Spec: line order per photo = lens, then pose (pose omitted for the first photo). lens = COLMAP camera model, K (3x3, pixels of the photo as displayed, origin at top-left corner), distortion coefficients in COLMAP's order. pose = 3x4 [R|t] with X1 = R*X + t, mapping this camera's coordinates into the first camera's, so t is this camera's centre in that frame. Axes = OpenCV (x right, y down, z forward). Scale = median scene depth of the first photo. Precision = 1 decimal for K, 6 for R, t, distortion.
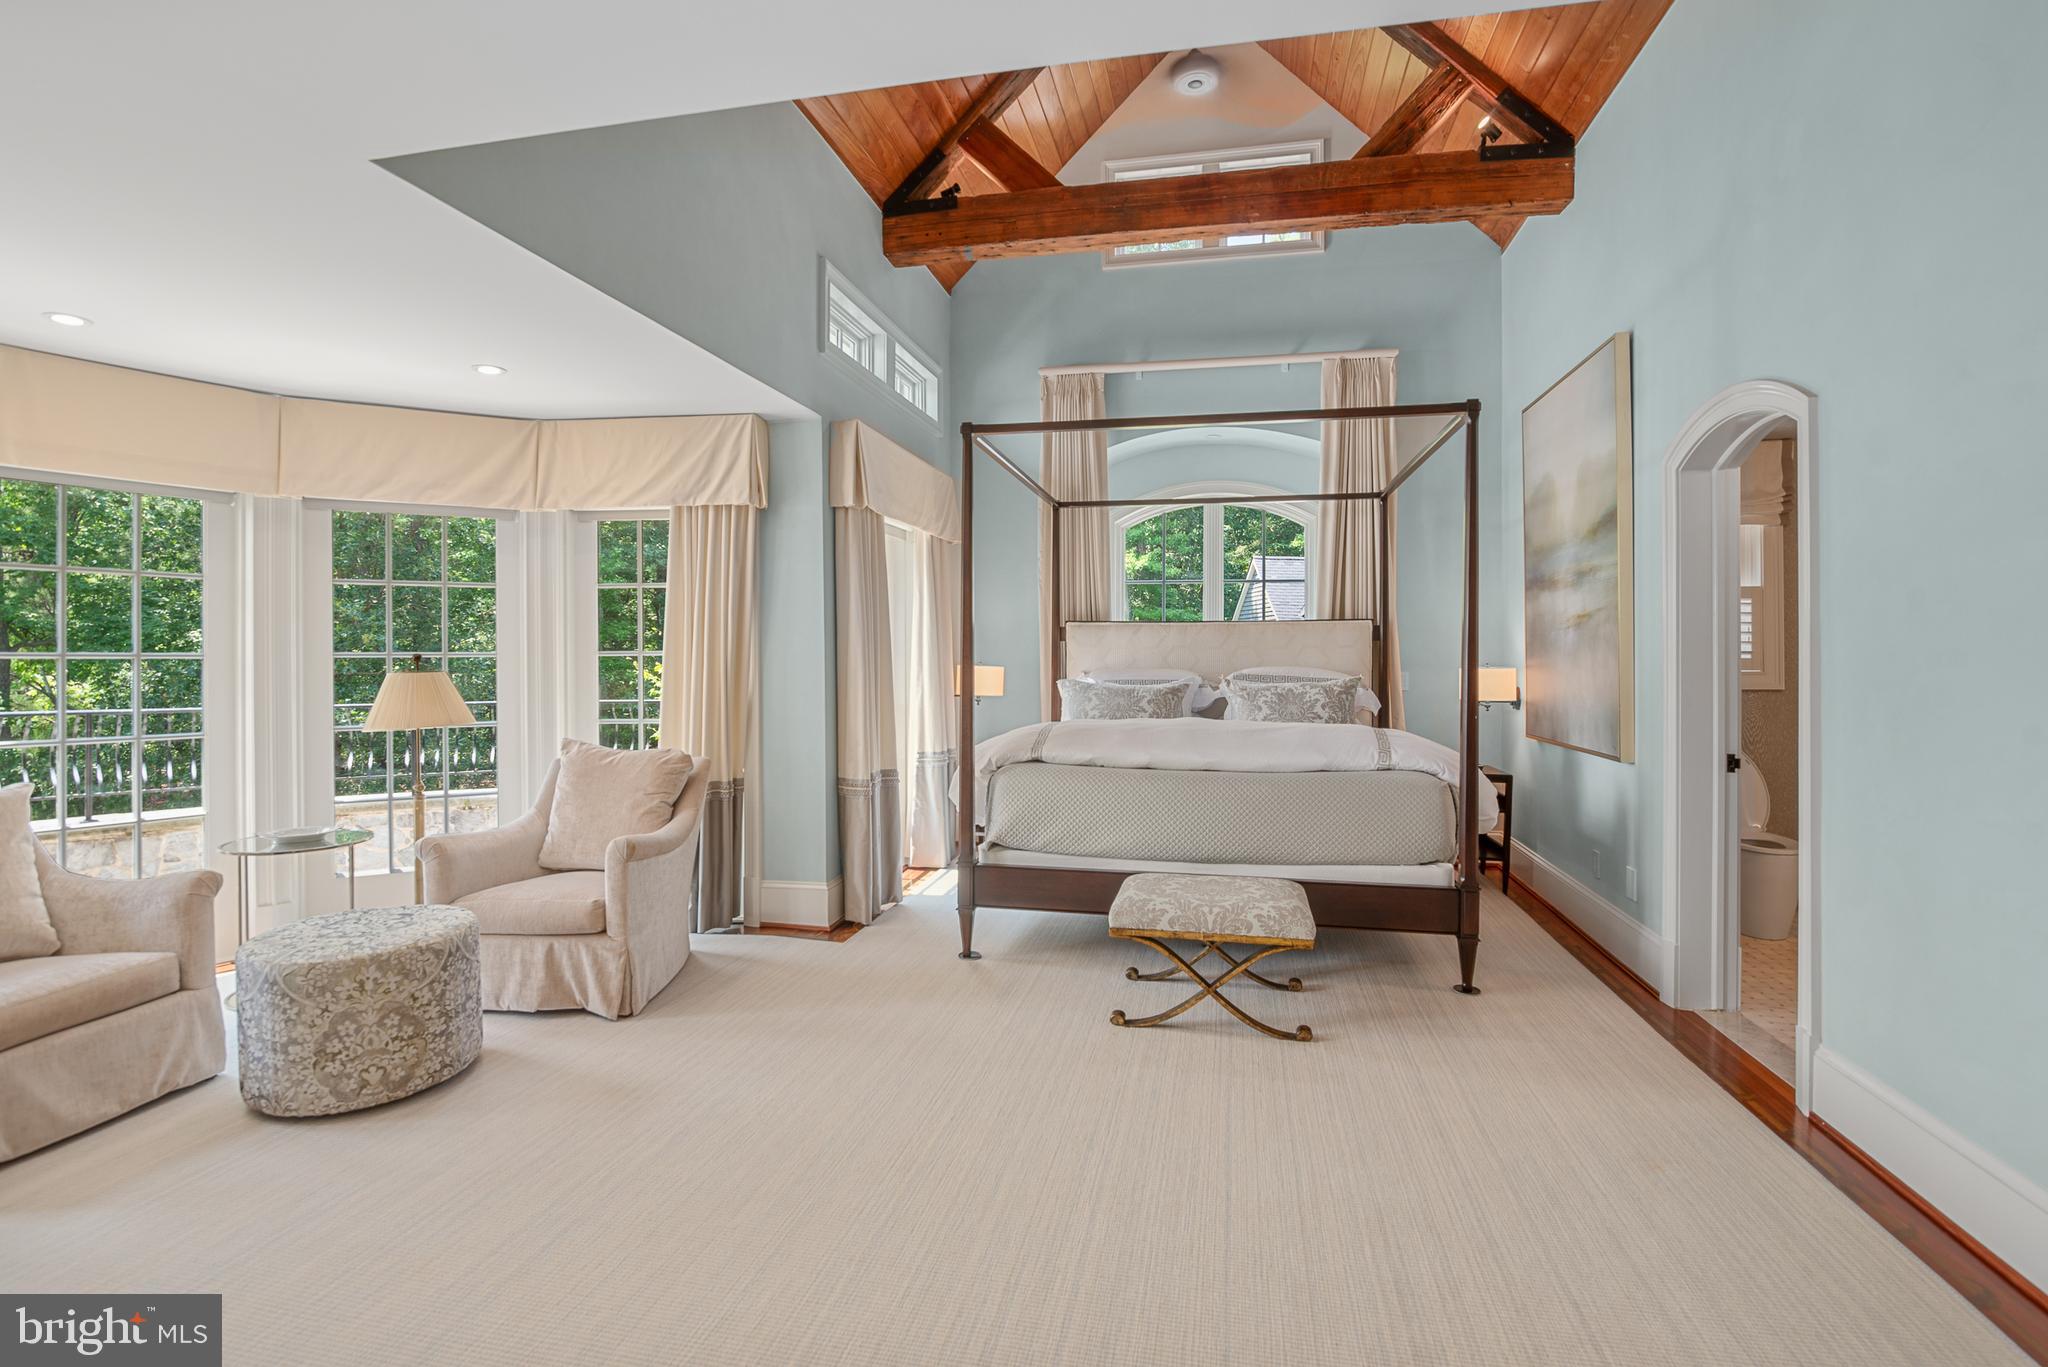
lens RADIAL K [[957.1, 0, 1024.0], [0, 957.1, 683.5], [0, 0, 1]] dist [0.001134, 0.000349]
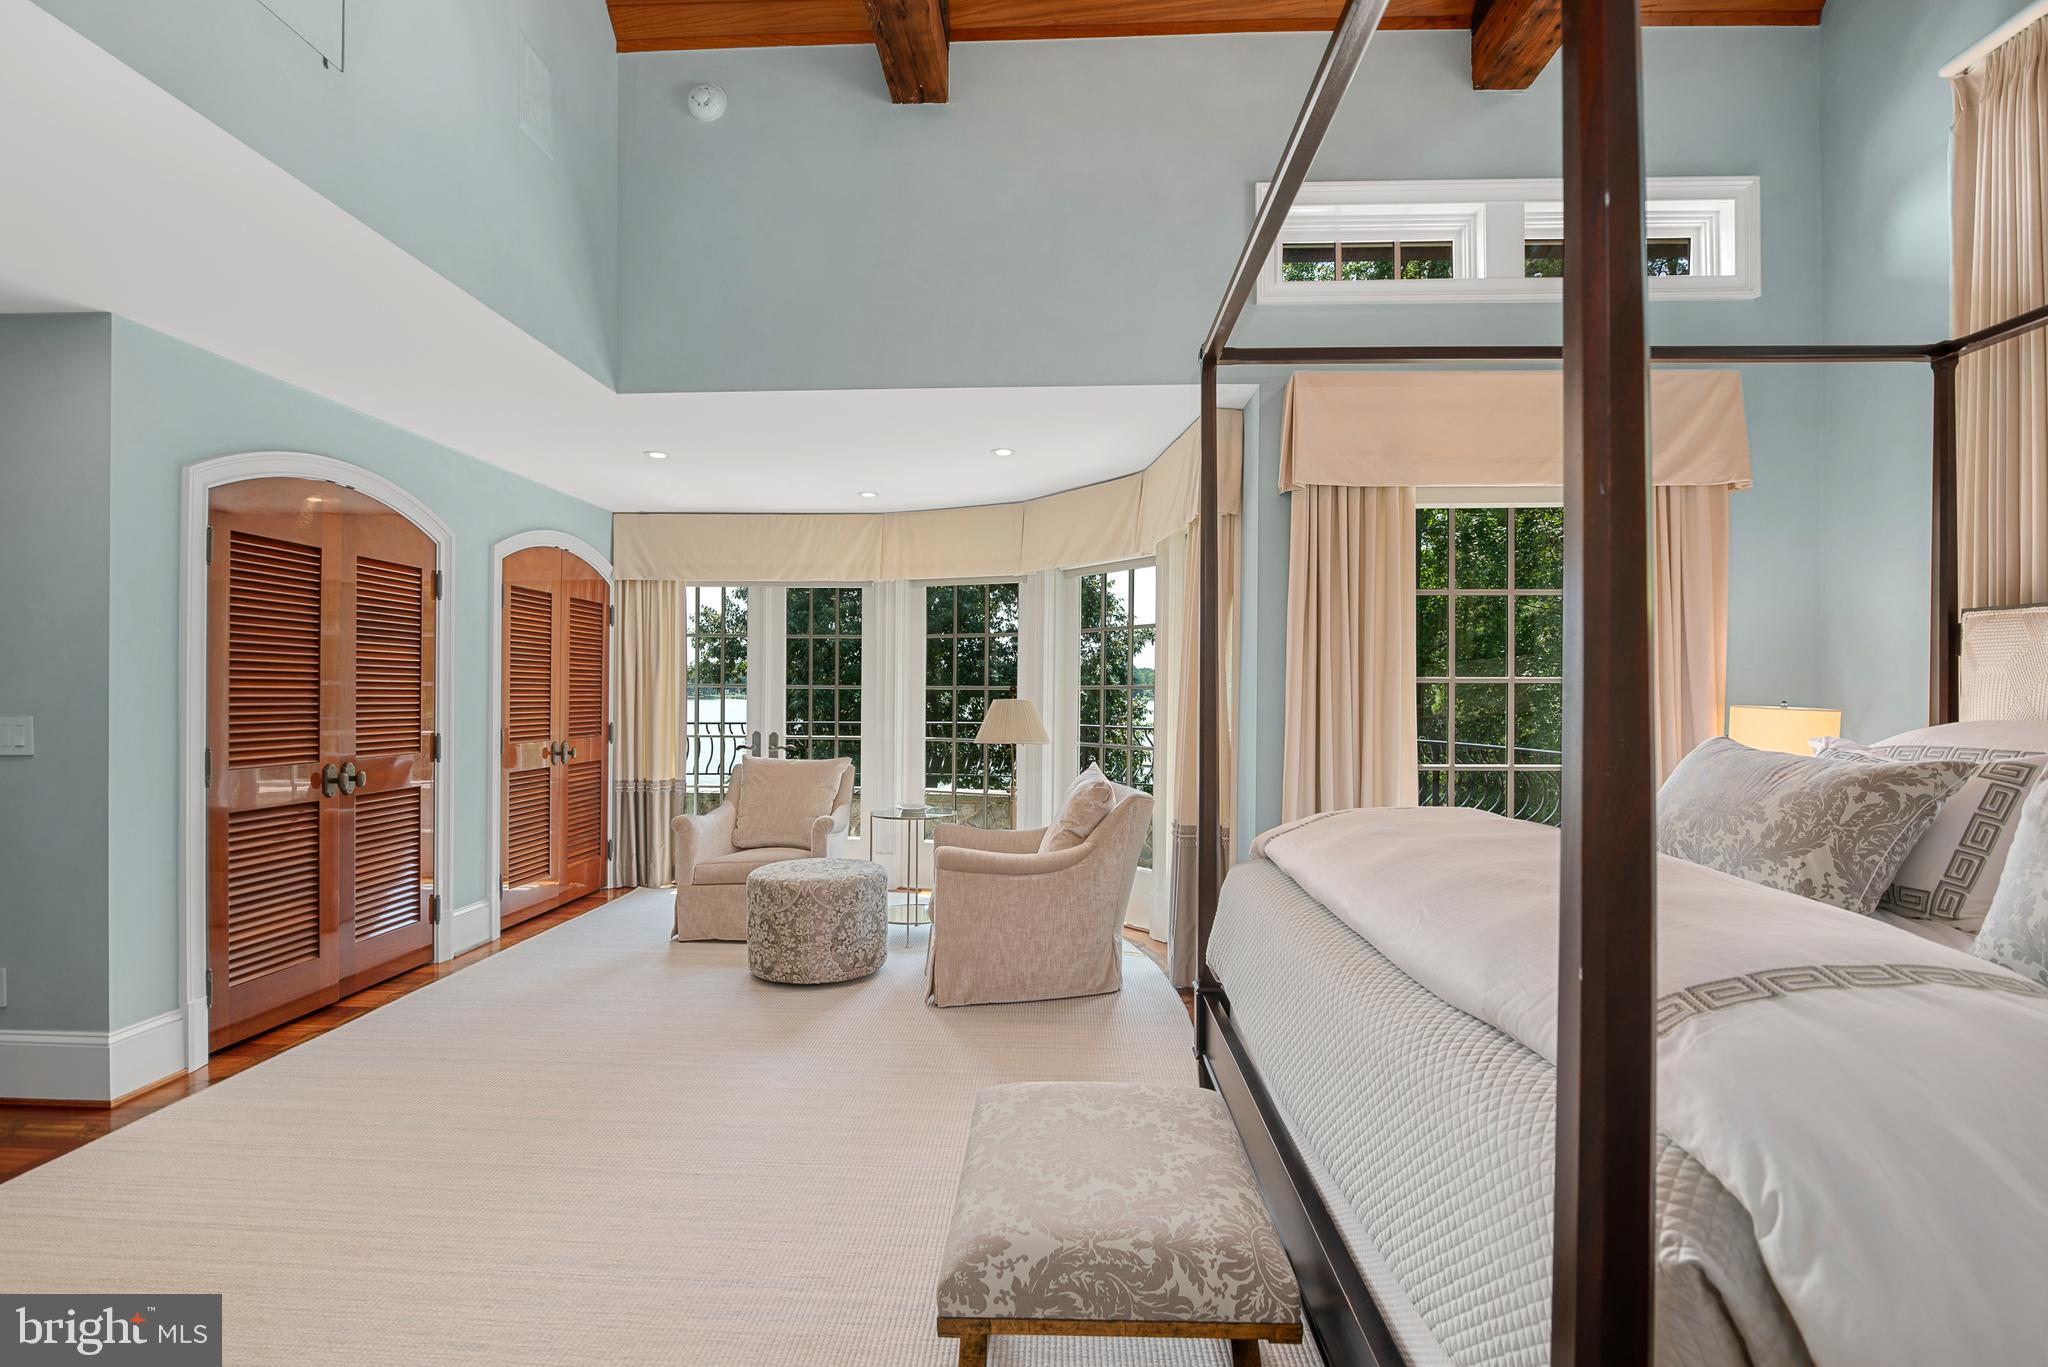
lens RADIAL K [[957.1, 0, 1024.0], [0, 957.1, 683.5], [0, 0, 1]] dist [0.001134, 0.000349]
pose [[0.166438, -0.002198, -0.986049, 0.732252], [-0.027437, 0.999600, -0.006859, -0.028918], [0.985670, 0.028196, 0.166311, 0.915572]]
